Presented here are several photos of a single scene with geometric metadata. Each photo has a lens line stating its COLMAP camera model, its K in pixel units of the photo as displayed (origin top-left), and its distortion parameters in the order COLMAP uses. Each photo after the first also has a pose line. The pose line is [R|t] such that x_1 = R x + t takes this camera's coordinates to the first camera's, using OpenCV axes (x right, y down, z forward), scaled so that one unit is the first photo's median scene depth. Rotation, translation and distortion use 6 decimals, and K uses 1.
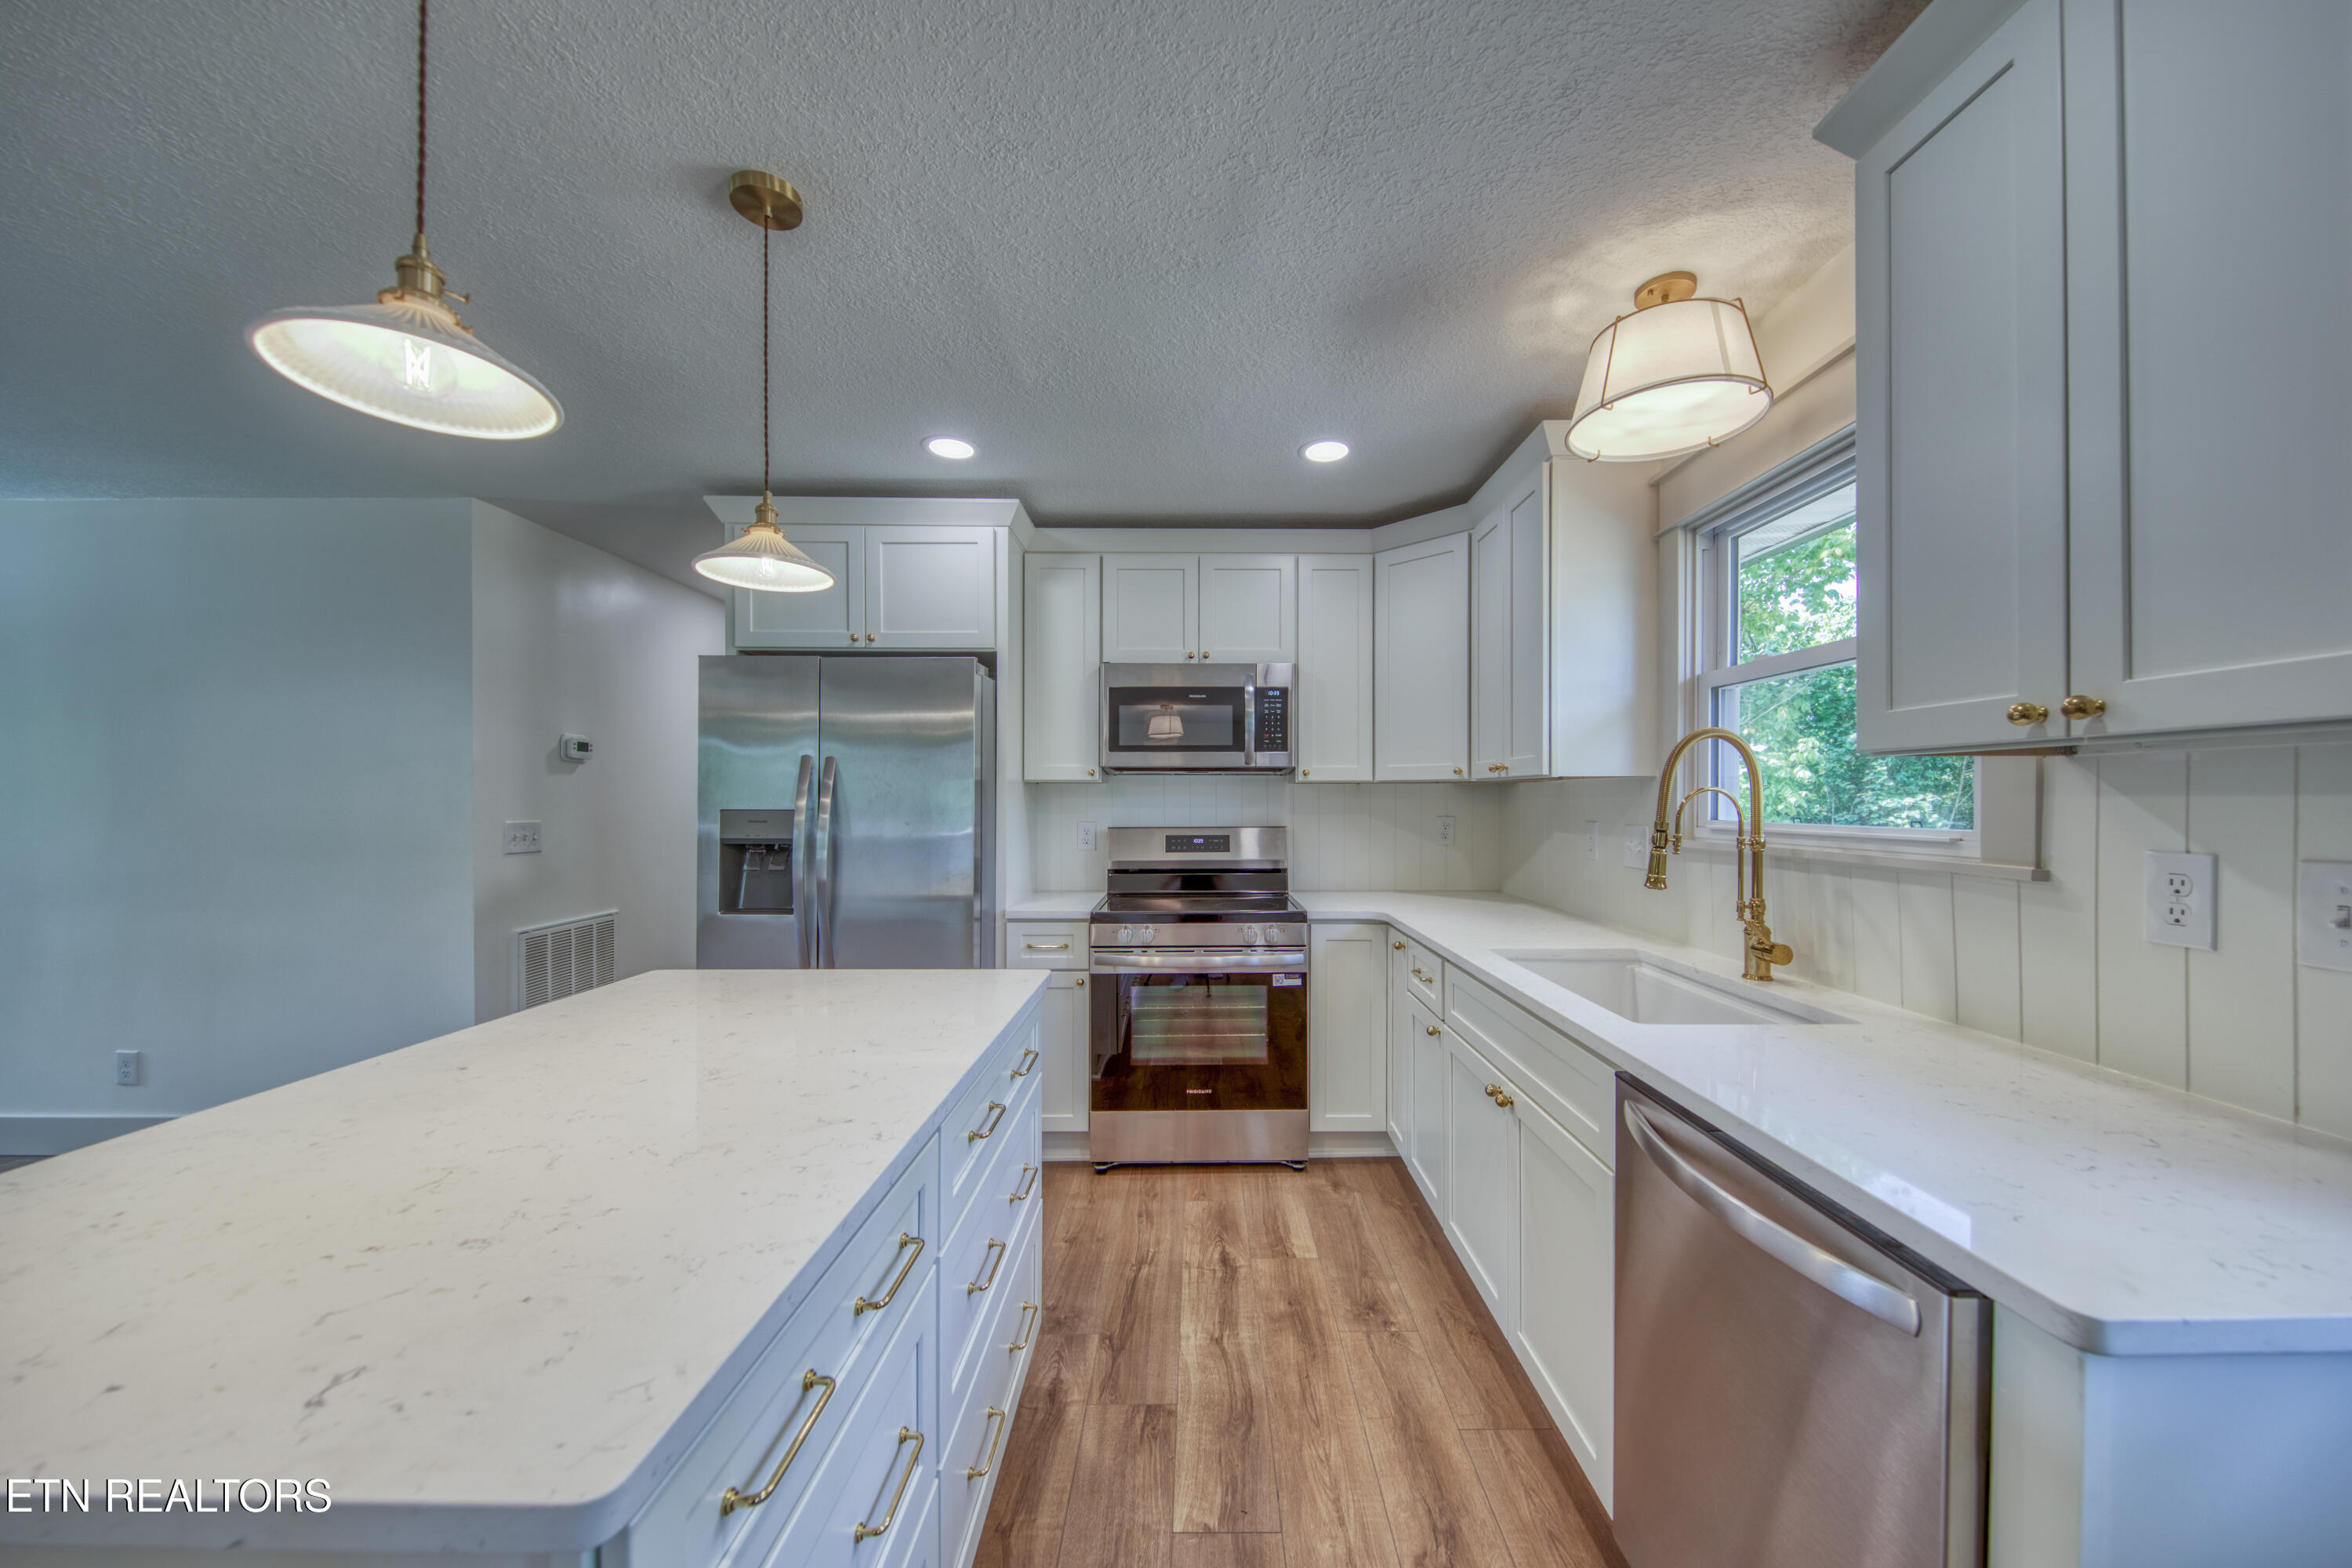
lens RADIAL K [[820.2, 0, 1192.6], [0, 820.2, 797.5], [0, 0, 1]] dist [0.000809, -0.000084]
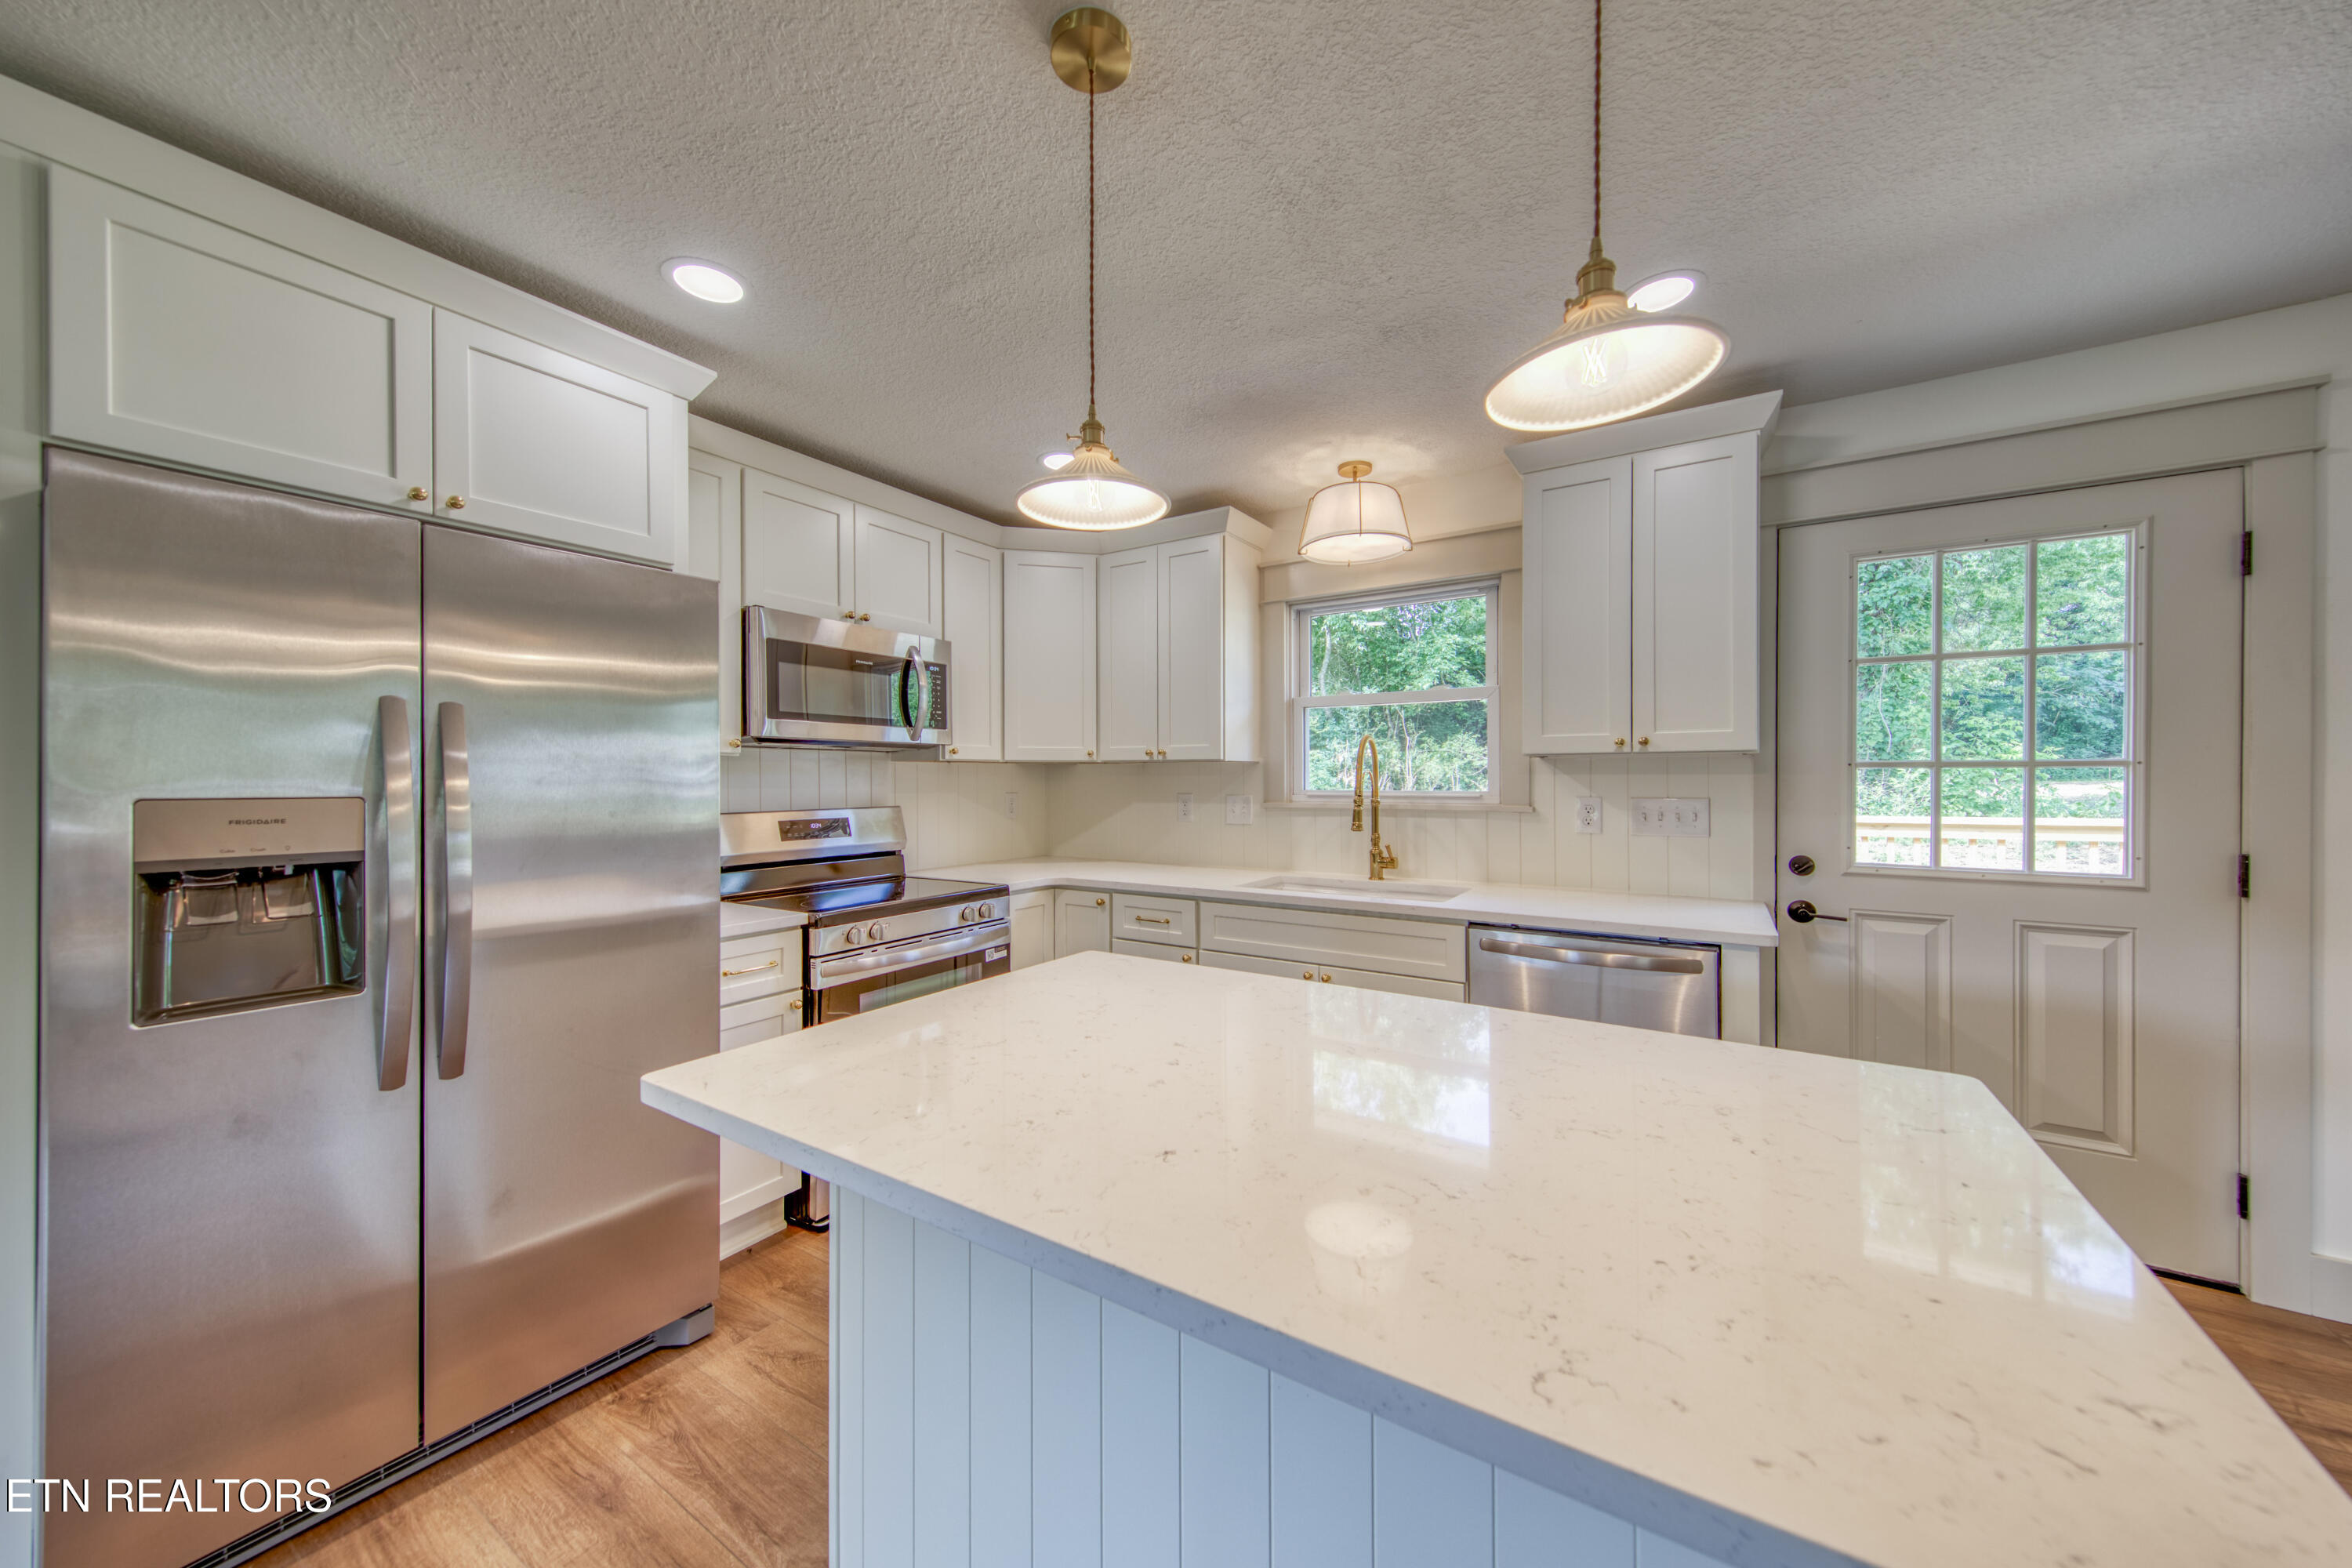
lens RADIAL K [[820.2, 0, 1157.2], [0, 820.2, 773.7], [0, 0, 1]] dist [0.000809, -0.000084]
pose [[0.548021, 0.004623, 0.836452, -0.626523], [0.001013, 0.999980, -0.006190, 0.003963], [-0.836464, 0.004240, 0.548005, 0.264446]]
